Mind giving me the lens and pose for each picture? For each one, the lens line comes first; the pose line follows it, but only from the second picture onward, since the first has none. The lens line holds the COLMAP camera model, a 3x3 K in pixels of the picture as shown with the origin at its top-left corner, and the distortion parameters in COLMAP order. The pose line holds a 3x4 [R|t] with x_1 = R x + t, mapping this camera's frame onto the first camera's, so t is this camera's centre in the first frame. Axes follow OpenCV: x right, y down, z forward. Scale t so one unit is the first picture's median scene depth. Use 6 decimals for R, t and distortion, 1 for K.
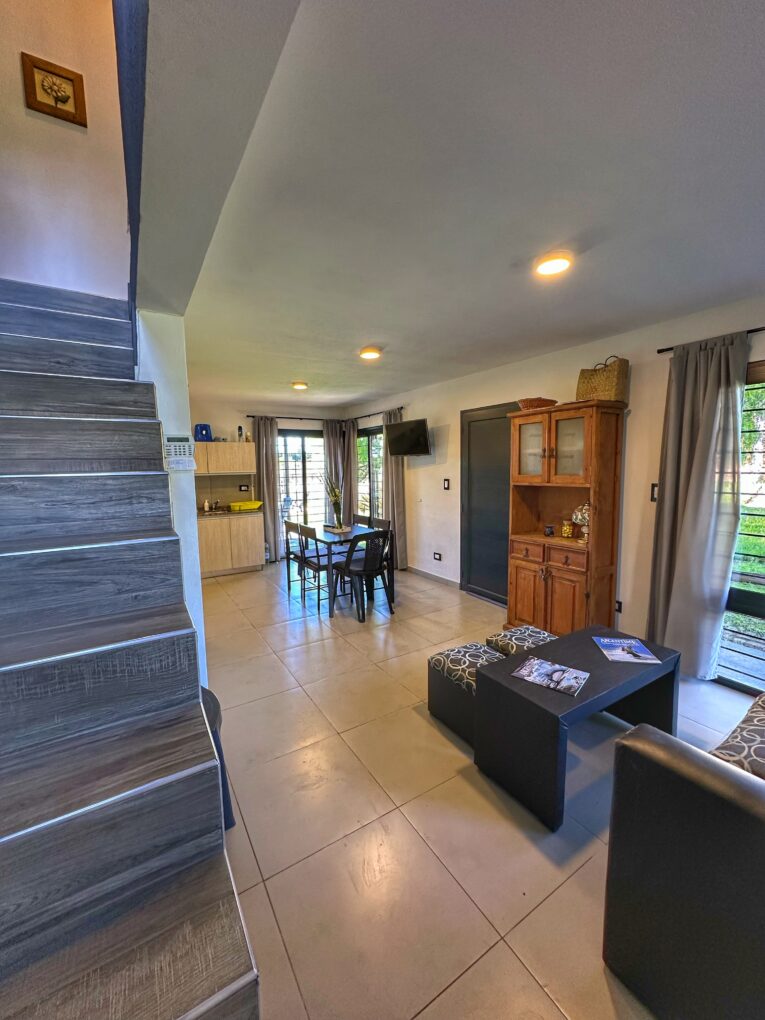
lens RADIAL K [[406.4, 0, 383.0], [0, 406.4, 511.5], [0, 0, 1]] dist [-0.005429, 0.000963]
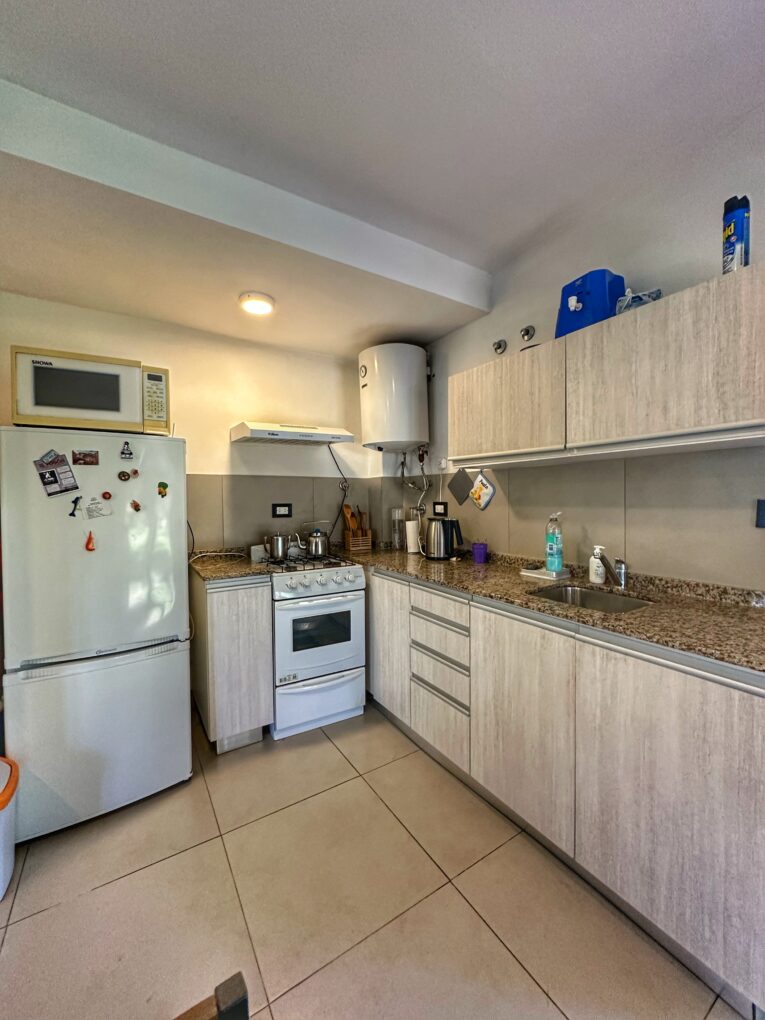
lens RADIAL K [[406.4, 0, 384.8], [0, 406.4, 507.8], [0, 0, 1]] dist [-0.005429, 0.000963]
pose [[0.012863, 0.039742, -0.999127, -0.168342], [-0.102598, 0.993989, 0.038217, -0.056408], [0.994640, 0.102017, 0.016863, 0.942307]]
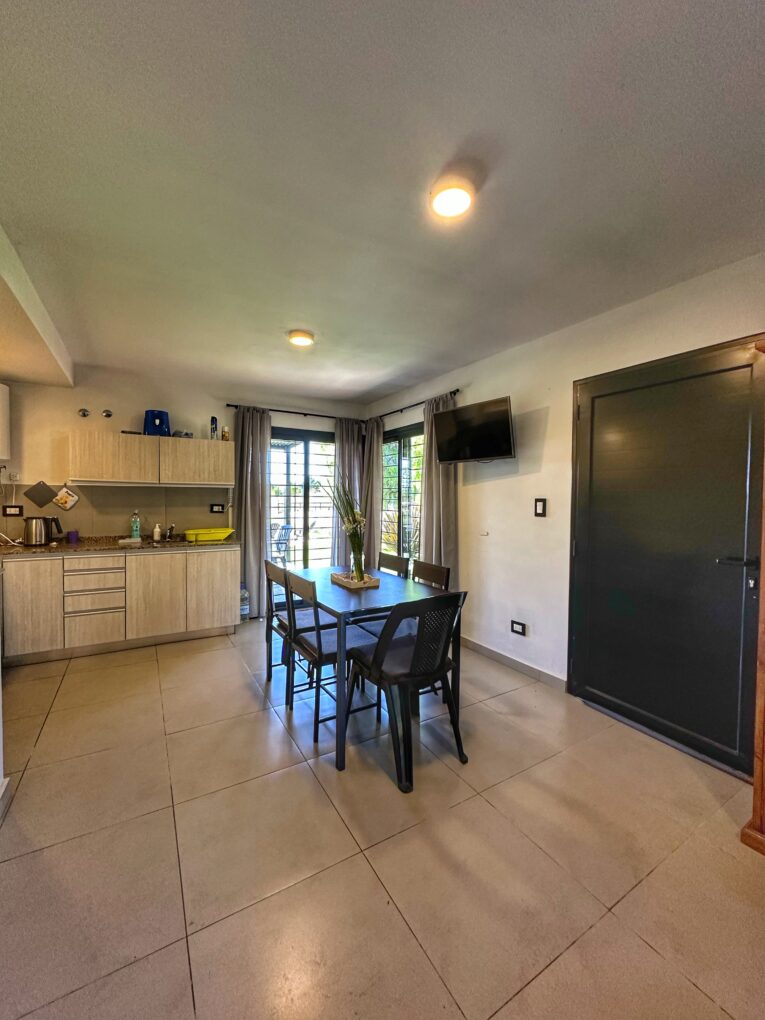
lens RADIAL K [[406.4, 0, 382.1], [0, 406.4, 510.4], [0, 0, 1]] dist [-0.005429, 0.000963]
pose [[0.999433, 0.026547, -0.020693, -0.058954], [-0.028137, 0.996336, -0.080759, -0.008008], [0.018473, 0.081296, 0.996519, 0.382254]]
